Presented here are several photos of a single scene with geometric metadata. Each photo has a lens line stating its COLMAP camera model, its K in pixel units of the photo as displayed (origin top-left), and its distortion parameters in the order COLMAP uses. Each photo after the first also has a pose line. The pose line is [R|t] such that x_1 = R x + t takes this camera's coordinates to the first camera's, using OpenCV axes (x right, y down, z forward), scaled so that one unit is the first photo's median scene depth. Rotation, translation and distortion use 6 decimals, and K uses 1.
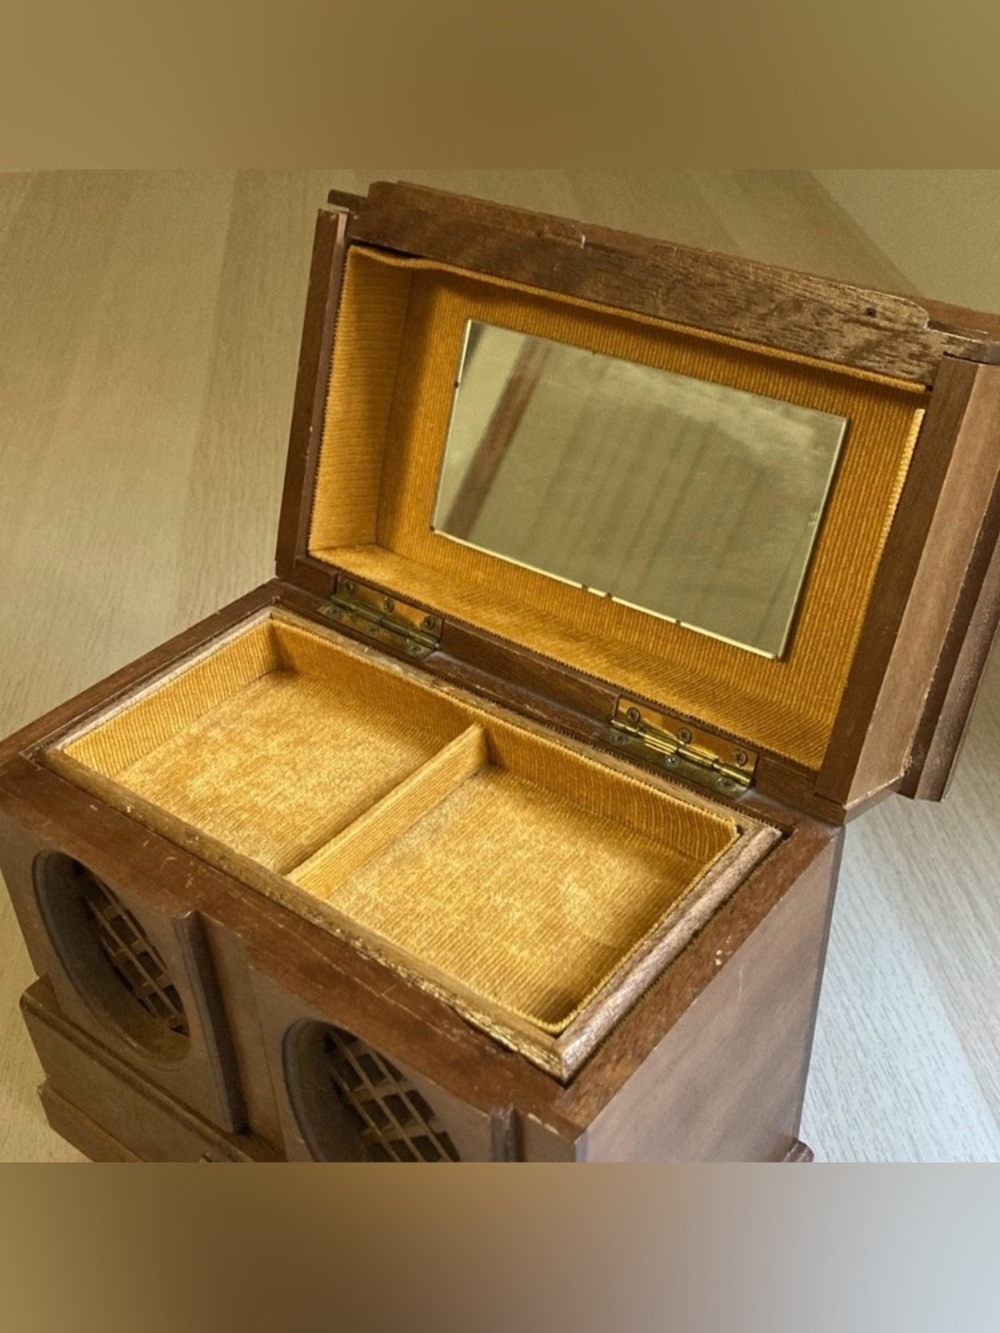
lens RADIAL K [[1390.5, 0, 502.6], [0, 1390.5, 716.6], [0, 0, 1]] dist [0.212151, -0.877035]
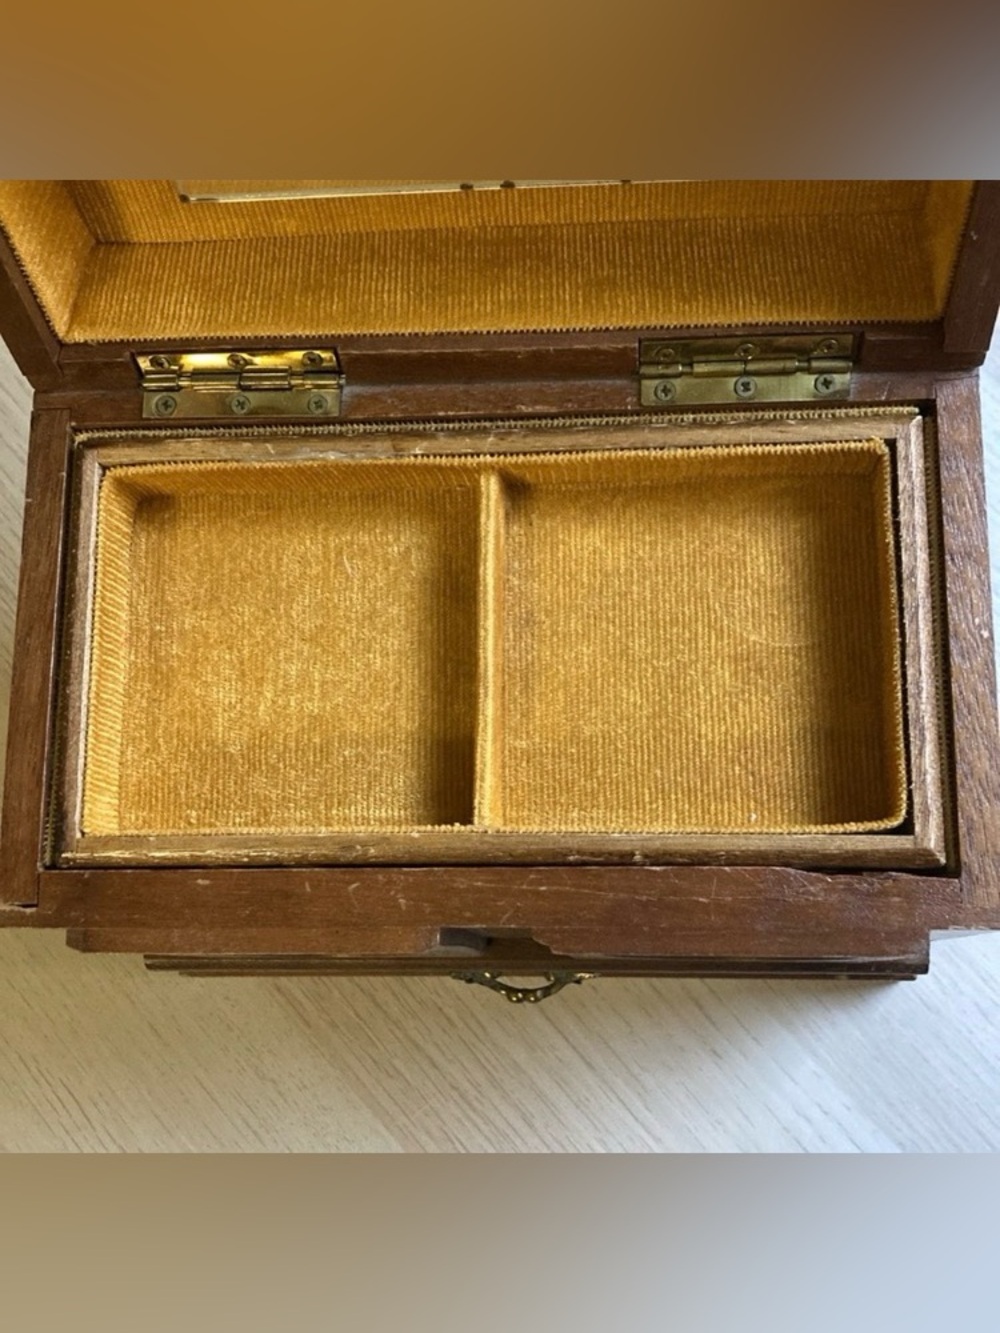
lens RADIAL K [[1412.7, 0, 497.5], [0, 1412.7, 730.5], [0, 0, 1]] dist [0.148775, -0.522565]
pose [[0.791733, -0.608665, 0.051825, -0.150100], [0.434638, 0.620908, 0.652352, -0.439189], [-0.429242, -0.493964, 0.756142, 0.366772]]
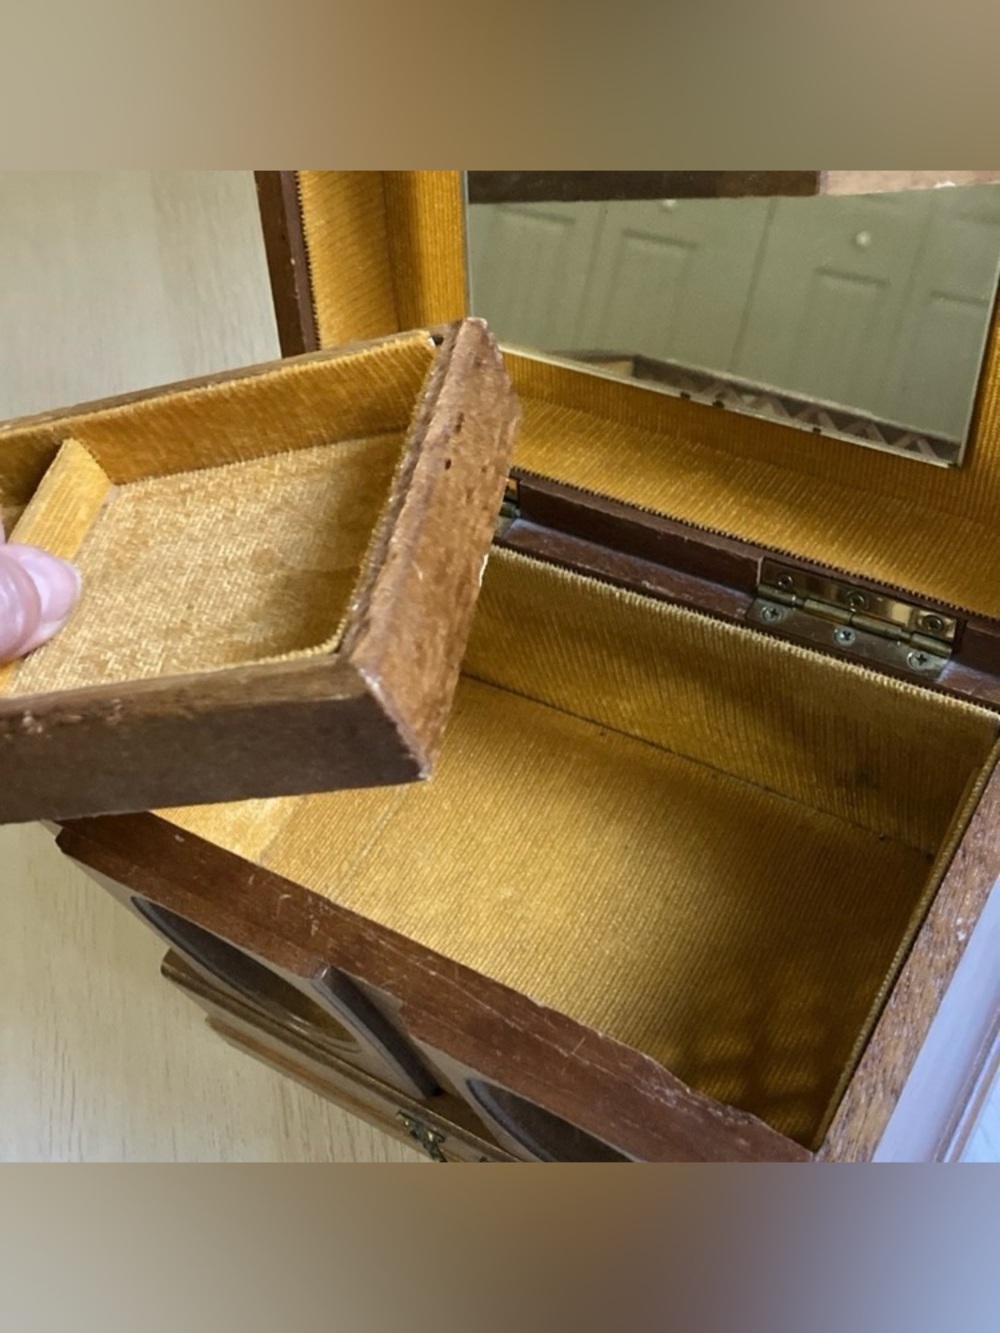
lens RADIAL K [[1390.5, 0, 502.6], [0, 1390.5, 716.6], [0, 0, 1]] dist [0.212151, -0.877035]
pose [[0.973880, -0.206357, -0.094739, -0.003189], [0.226108, 0.919604, 0.321254, -0.233482], [0.020829, -0.334284, 0.942242, 0.225172]]
